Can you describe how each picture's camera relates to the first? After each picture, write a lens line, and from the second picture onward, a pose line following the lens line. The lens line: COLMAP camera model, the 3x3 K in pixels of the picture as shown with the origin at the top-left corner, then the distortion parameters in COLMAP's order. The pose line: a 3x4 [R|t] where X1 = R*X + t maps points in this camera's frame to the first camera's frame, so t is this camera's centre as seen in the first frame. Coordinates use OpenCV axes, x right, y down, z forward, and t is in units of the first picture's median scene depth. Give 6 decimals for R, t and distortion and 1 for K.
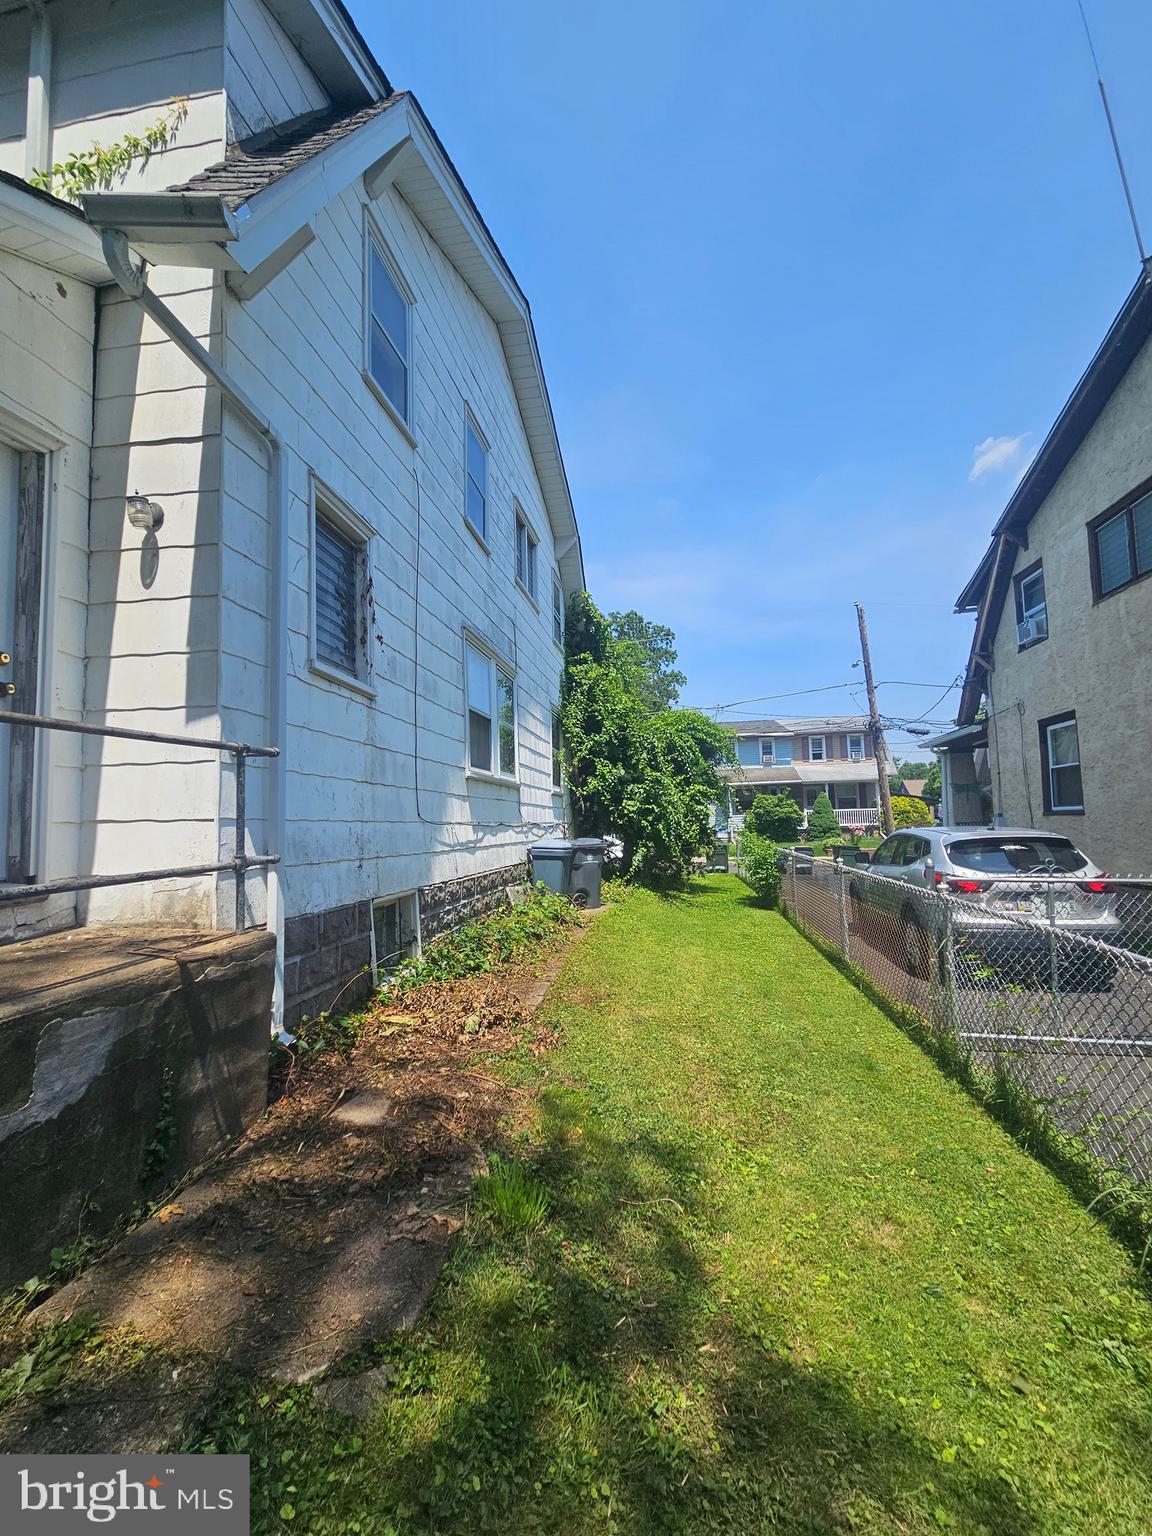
lens RADIAL K [[631.1, 0, 572.6], [0, 631.1, 768.6], [0, 0, 1]] dist [-0.001671, 0.000281]
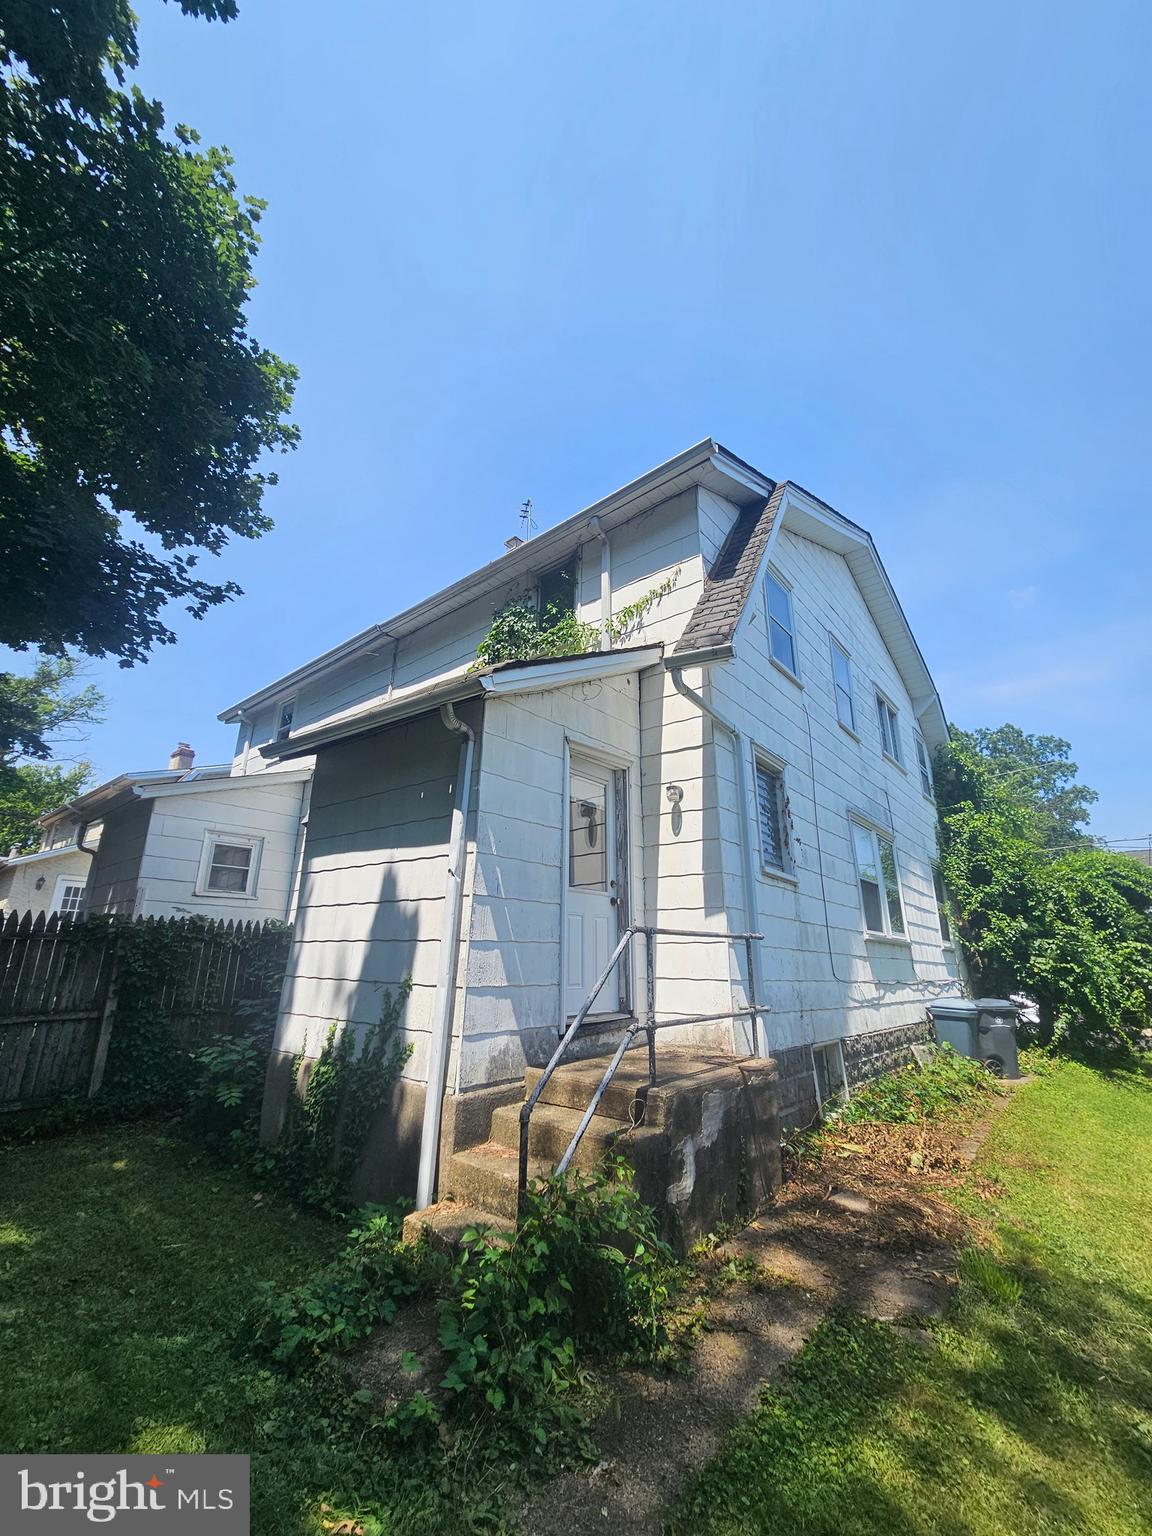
lens RADIAL K [[631.1, 0, 572.6], [0, 631.1, 768.6], [0, 0, 1]] dist [-0.001671, 0.000281]
pose [[0.864596, -0.115700, -0.488966, -0.030752], [0.008533, 0.976369, -0.215942, -0.049270], [0.502396, 0.182530, 0.845152, -0.314752]]
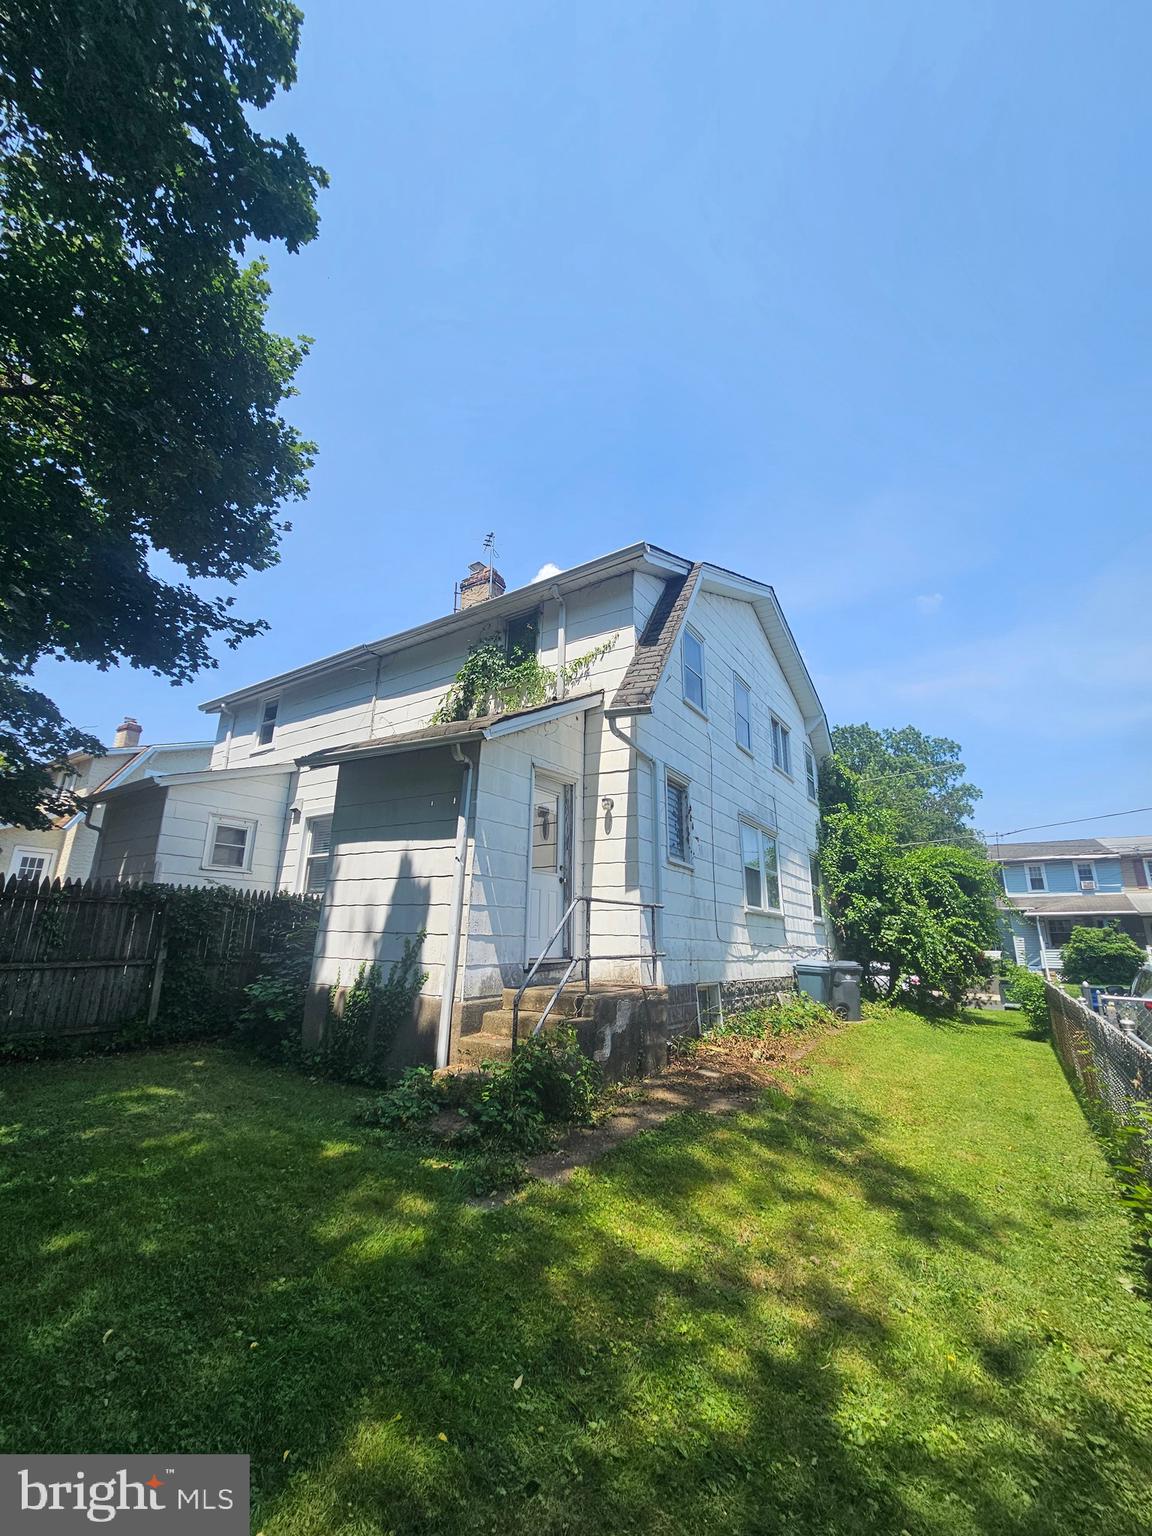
lens RADIAL K [[634.0, 0, 569.3], [0, 634.0, 769.1], [0, 0, 1]] dist [-0.002218, -0.000016]
pose [[0.912866, -0.067908, -0.402571, 0.087789], [-0.007335, 0.983182, -0.182481, -0.045802], [0.408193, 0.169534, 0.897015, -0.633555]]
